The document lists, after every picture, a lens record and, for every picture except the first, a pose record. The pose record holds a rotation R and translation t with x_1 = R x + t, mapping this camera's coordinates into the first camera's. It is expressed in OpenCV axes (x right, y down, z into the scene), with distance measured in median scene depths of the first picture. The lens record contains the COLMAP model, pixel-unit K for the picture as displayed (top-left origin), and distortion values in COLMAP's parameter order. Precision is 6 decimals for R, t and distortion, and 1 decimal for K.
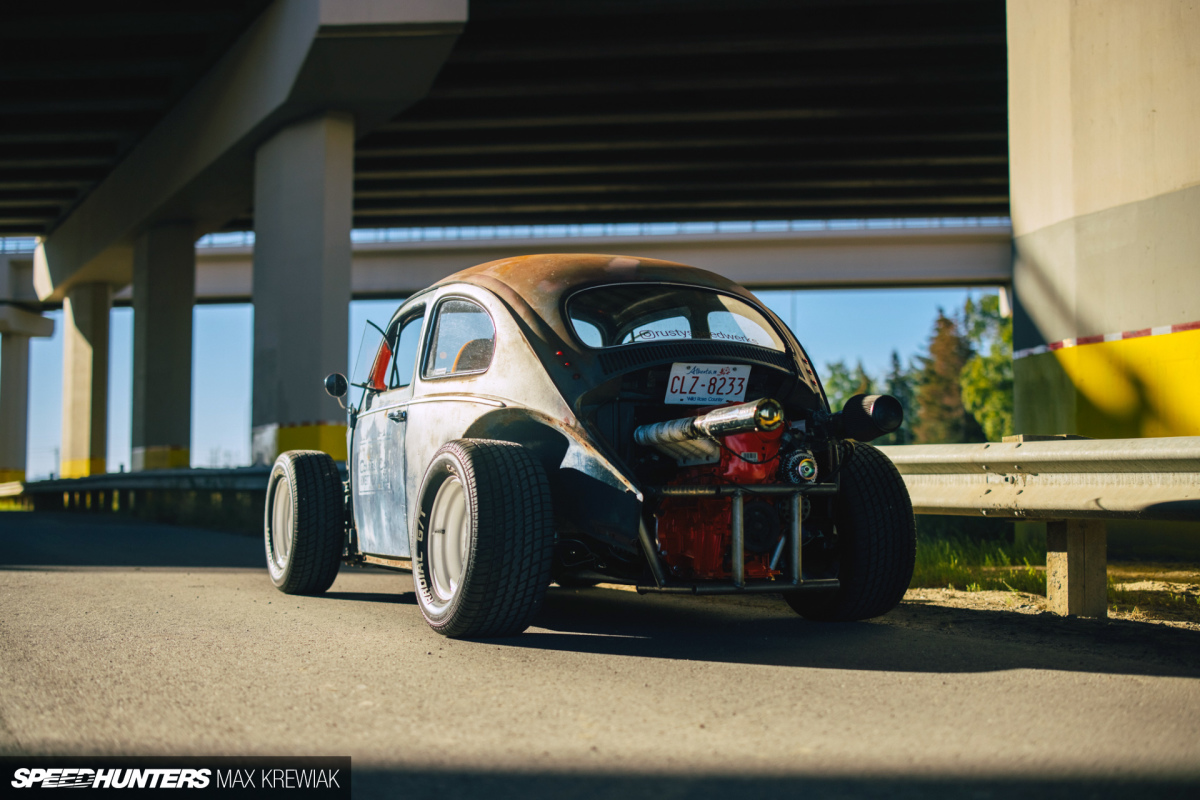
lens RADIAL K [[1635.1, 0, 600.0], [0, 1635.1, 400.0], [0, 0, 1]] dist [-0.067816, -0.047140]
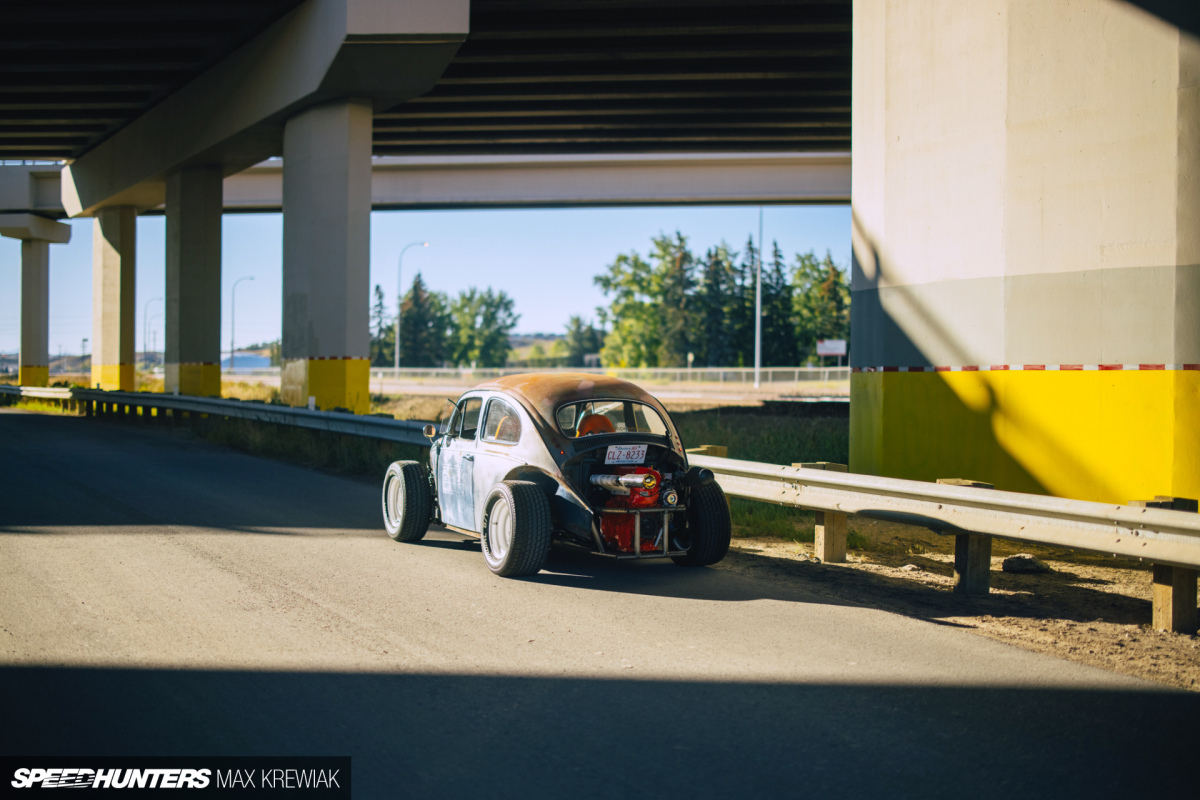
lens RADIAL K [[1722.6, 0, 600.0], [0, 1722.6, 400.0], [0, 0, 1]] dist [-0.163731, 0.023156]
pose [[0.999897, 0.005517, 0.013233, 0.003793], [-0.006597, 0.996526, 0.083019, -0.230341], [-0.012729, -0.083097, 0.996460, -1.028435]]
